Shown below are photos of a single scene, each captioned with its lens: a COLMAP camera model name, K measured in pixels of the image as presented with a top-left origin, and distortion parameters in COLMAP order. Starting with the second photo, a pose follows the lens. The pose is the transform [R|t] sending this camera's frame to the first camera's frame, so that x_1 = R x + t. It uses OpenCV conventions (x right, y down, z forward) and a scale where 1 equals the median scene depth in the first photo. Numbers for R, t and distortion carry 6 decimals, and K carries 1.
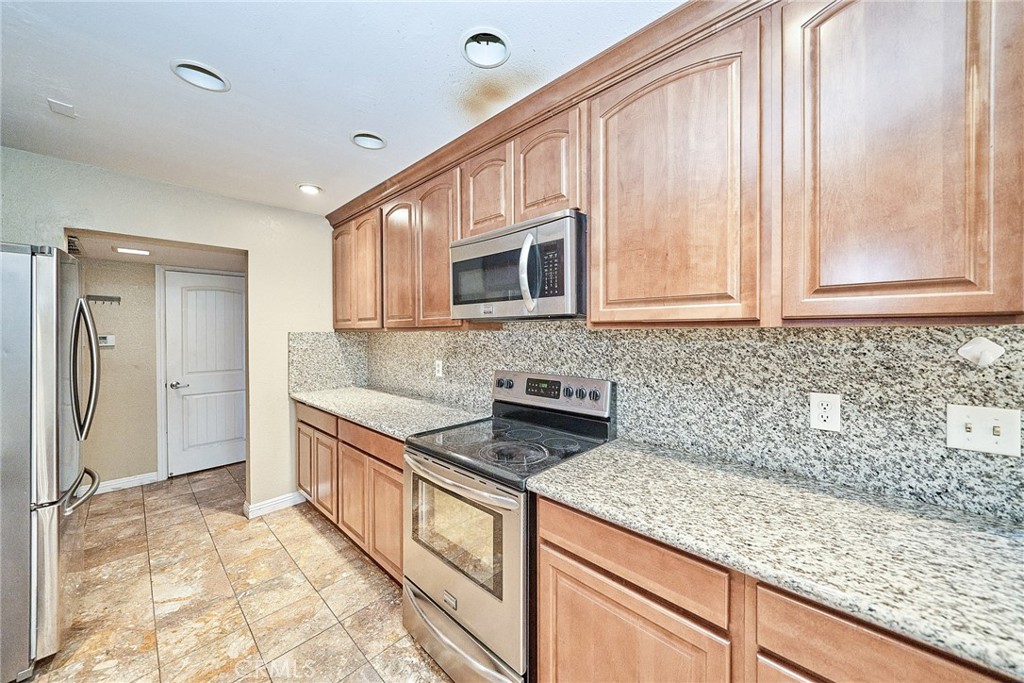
lens RADIAL K [[361.9, 0, 516.3], [0, 361.9, 333.6], [0, 0, 1]] dist [-0.000947, -0.000259]
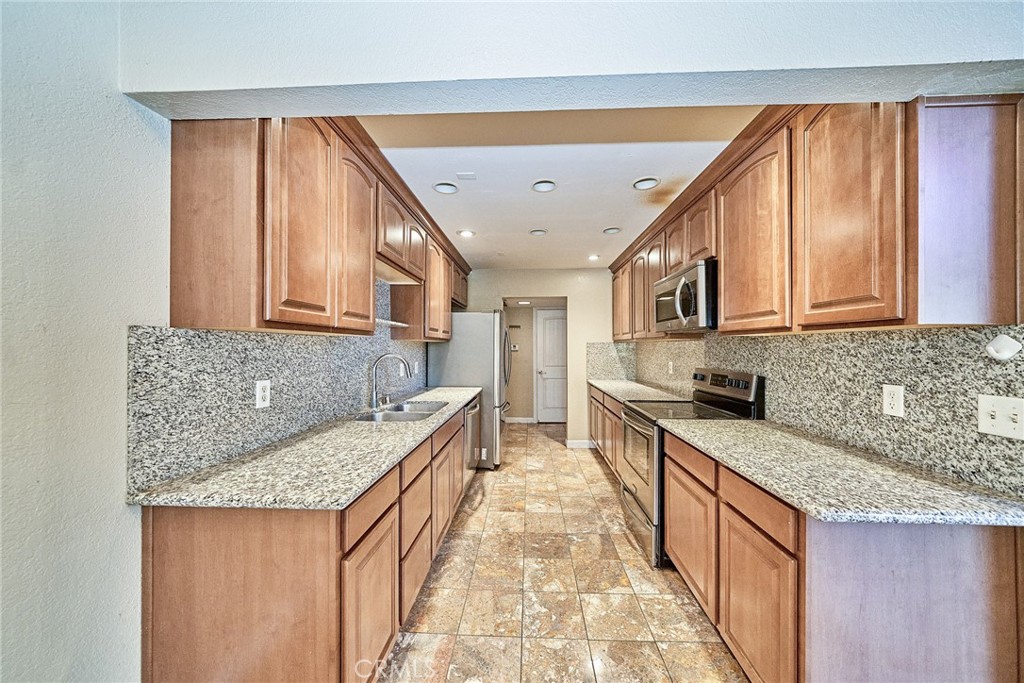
lens RADIAL K [[349.7, 0, 510.1], [0, 349.7, 345.2], [0, 0, 1]] dist [-0.000443, -0.000185]
pose [[0.637946, -0.003287, -0.770074, 0.805108], [-0.001176, 0.999986, -0.005242, 0.034750], [0.770081, 0.004250, 0.637932, -0.618275]]
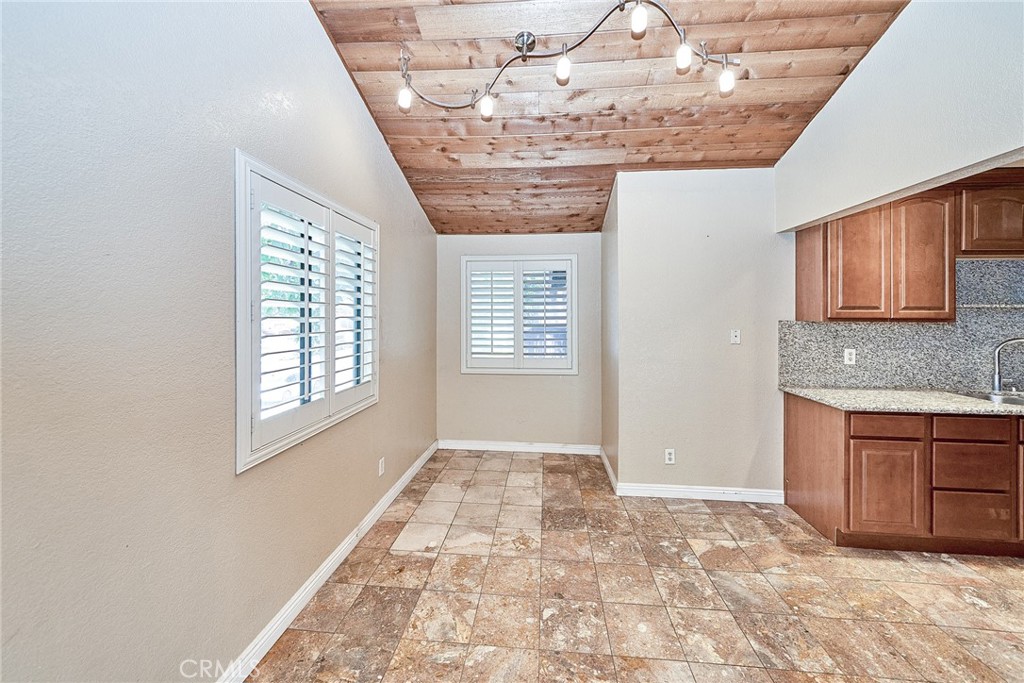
lens RADIAL K [[384.2, 0, 517.9], [0, 384.2, 314.3], [0, 0, 1]] dist [0.000386, -0.000018]
pose [[-0.790494, -0.003221, -0.612462, 2.200096], [-0.004064, 0.999992, -0.000014, -0.041121], [0.612457, 0.002478, -0.790500, 0.043731]]
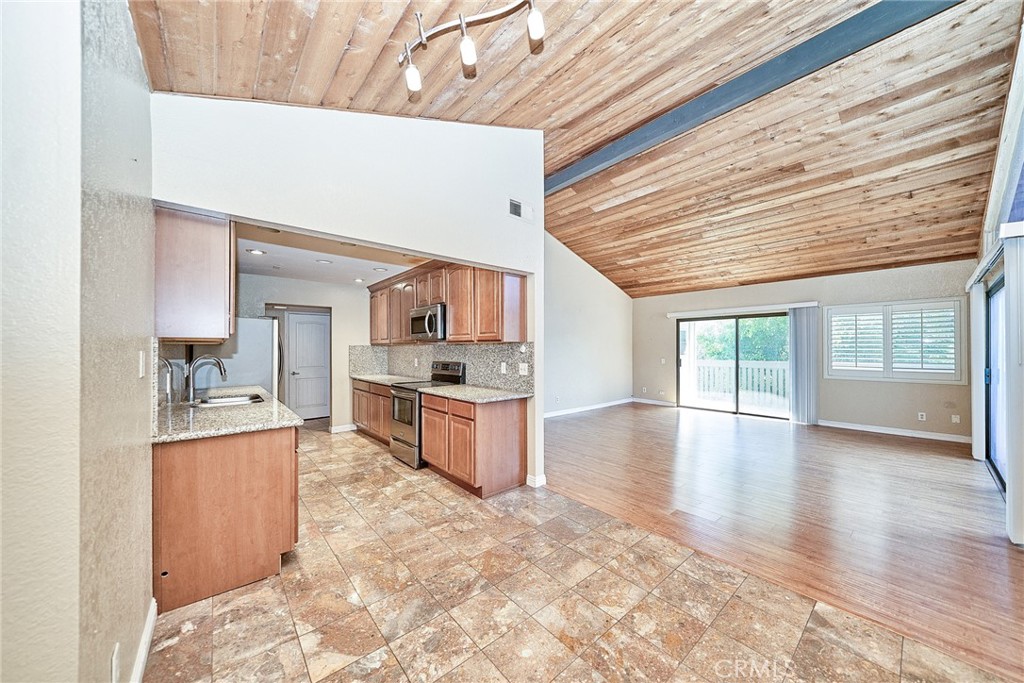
lens RADIAL K [[356.4, 0, 513.1], [0, 356.4, 343.9], [0, 0, 1]] dist [0.000866, -0.000083]
pose [[0.992548, -0.003888, -0.121795, 1.152506], [0.002163, 0.999895, -0.014295, 0.037118], [0.121838, 0.013925, 0.992452, -1.915259]]
